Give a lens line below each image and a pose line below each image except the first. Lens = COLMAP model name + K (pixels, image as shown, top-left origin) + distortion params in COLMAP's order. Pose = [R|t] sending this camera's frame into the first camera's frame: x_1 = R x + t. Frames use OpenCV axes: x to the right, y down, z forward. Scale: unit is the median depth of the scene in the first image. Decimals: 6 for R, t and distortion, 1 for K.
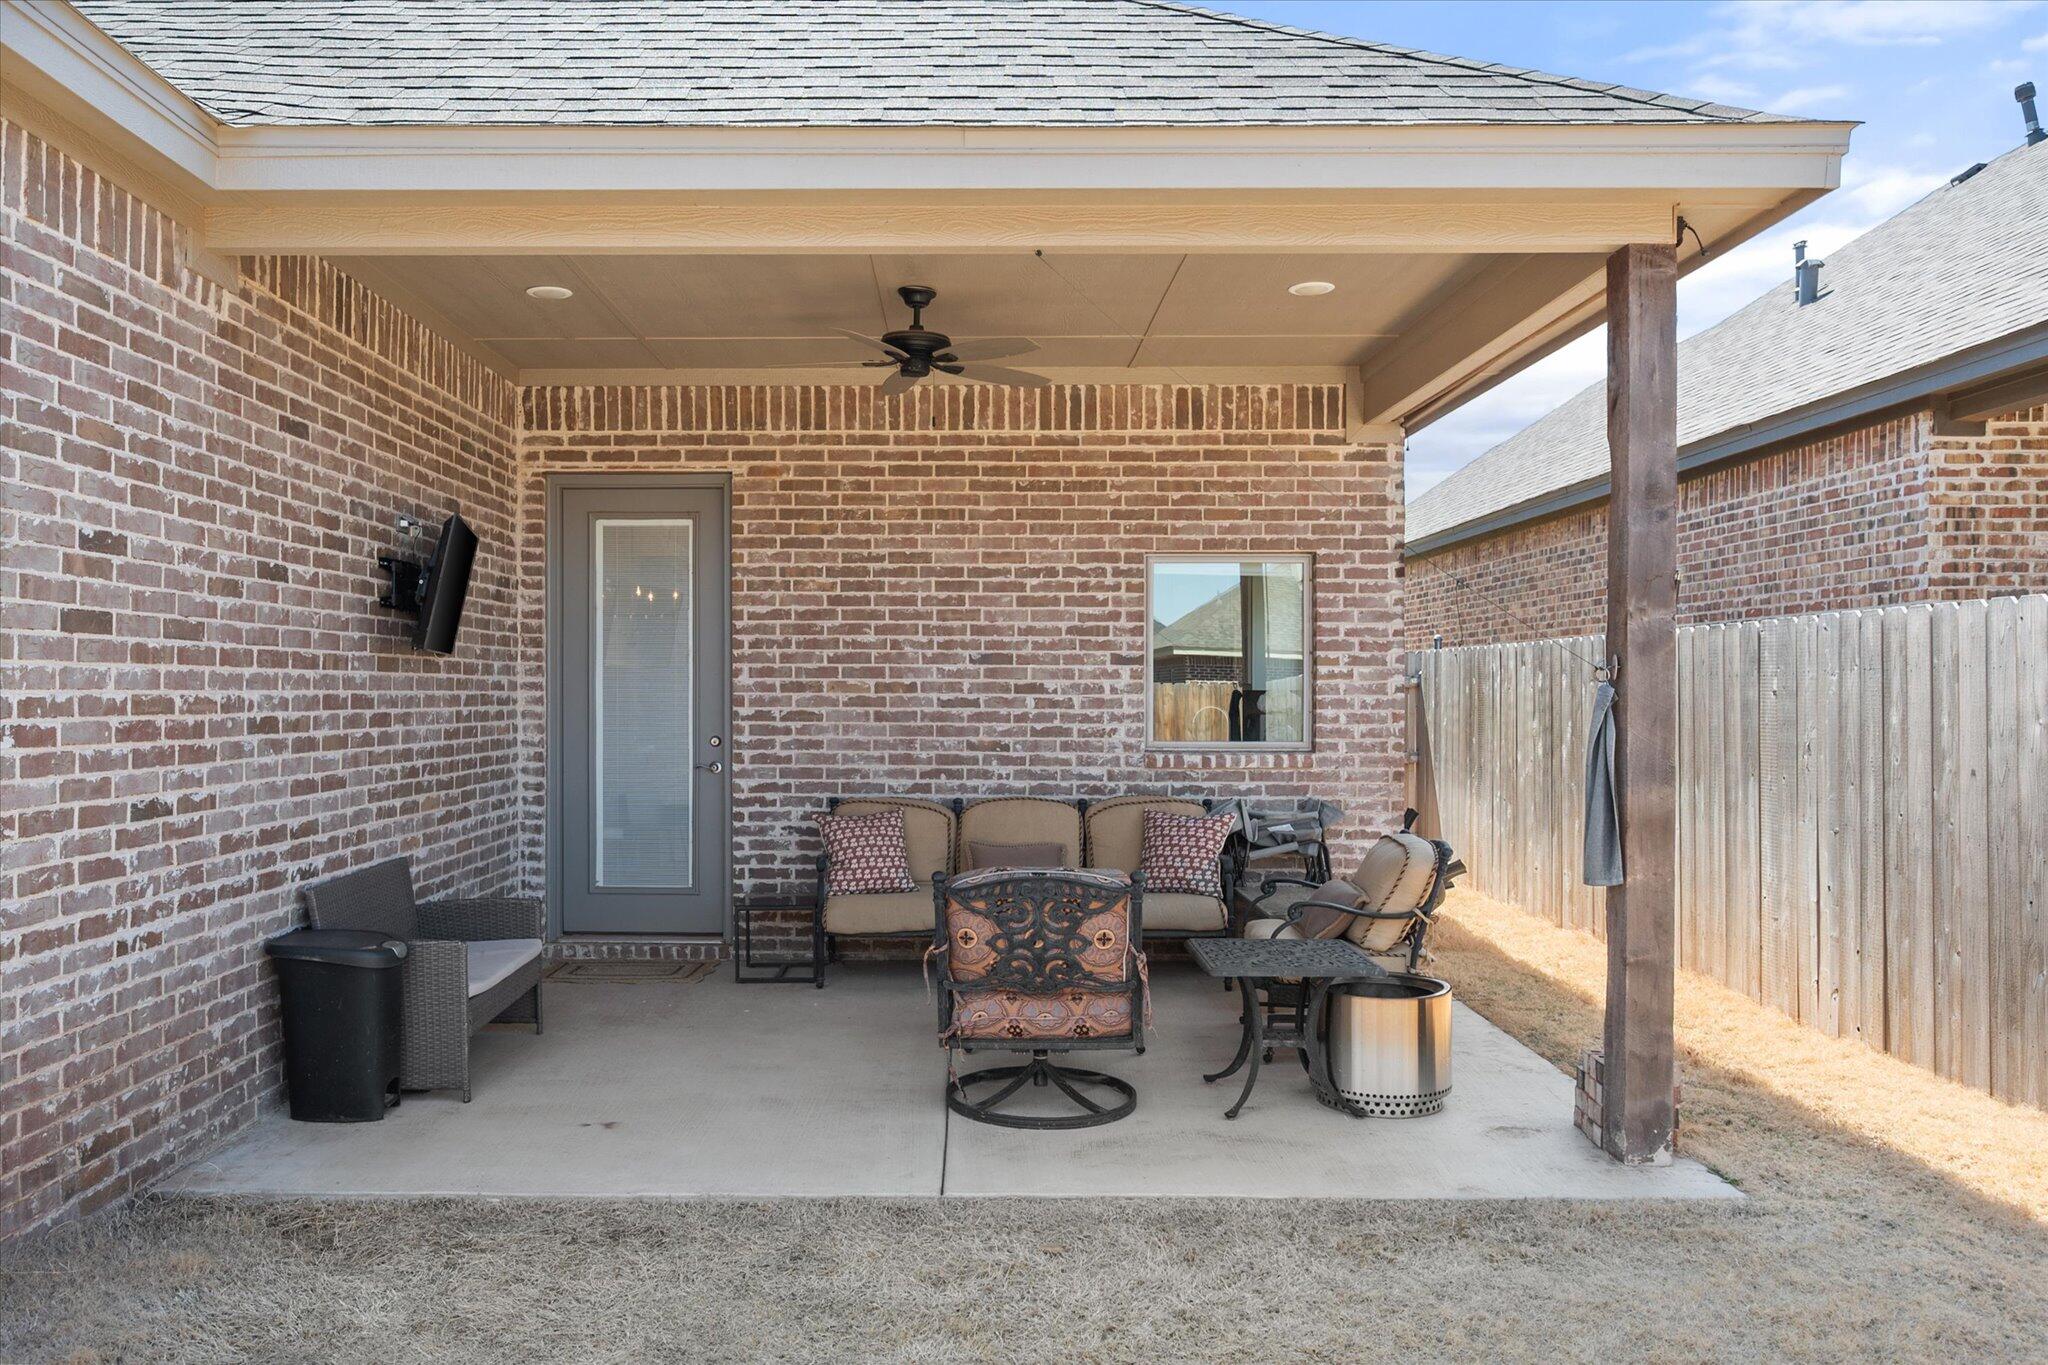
lens RADIAL K [[1577.4, 0, 1023.5], [0, 1577.4, 713.8], [0, 0, 1]] dist [-0.000746, -0.000679]
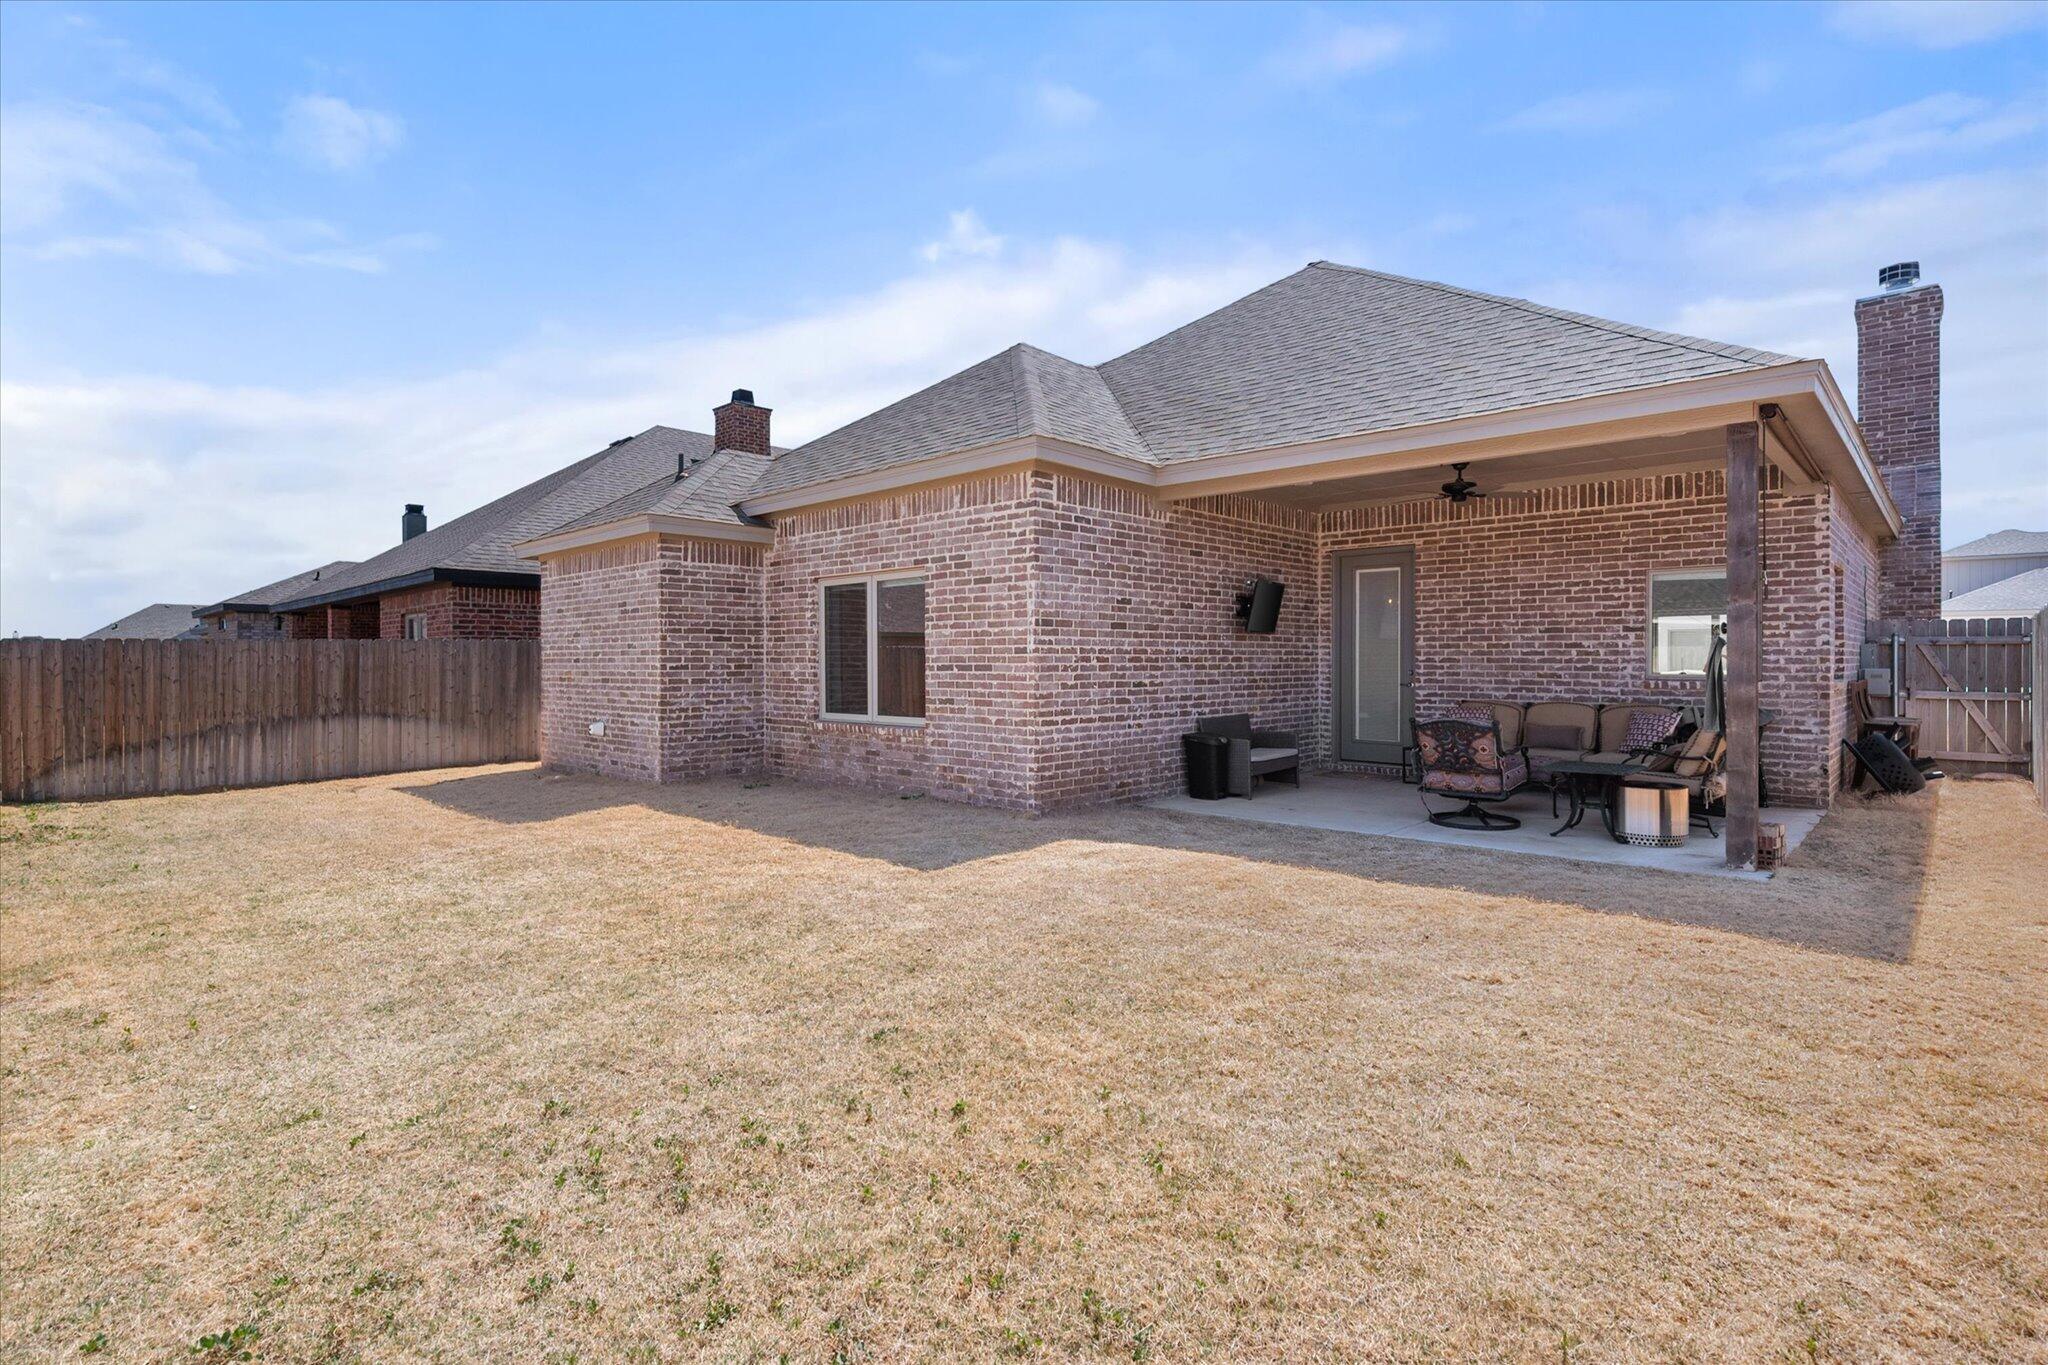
lens RADIAL K [[997.7, 0, 1024.0], [0, 997.7, 682.5], [0, 0, 1]] dist [-0.000551, -0.000083]
pose [[0.739007, 0.012686, -0.673578, 0.325667], [-0.005620, 0.999904, 0.012665, 0.017186], [0.673674, -0.005574, 0.739007, -0.331368]]
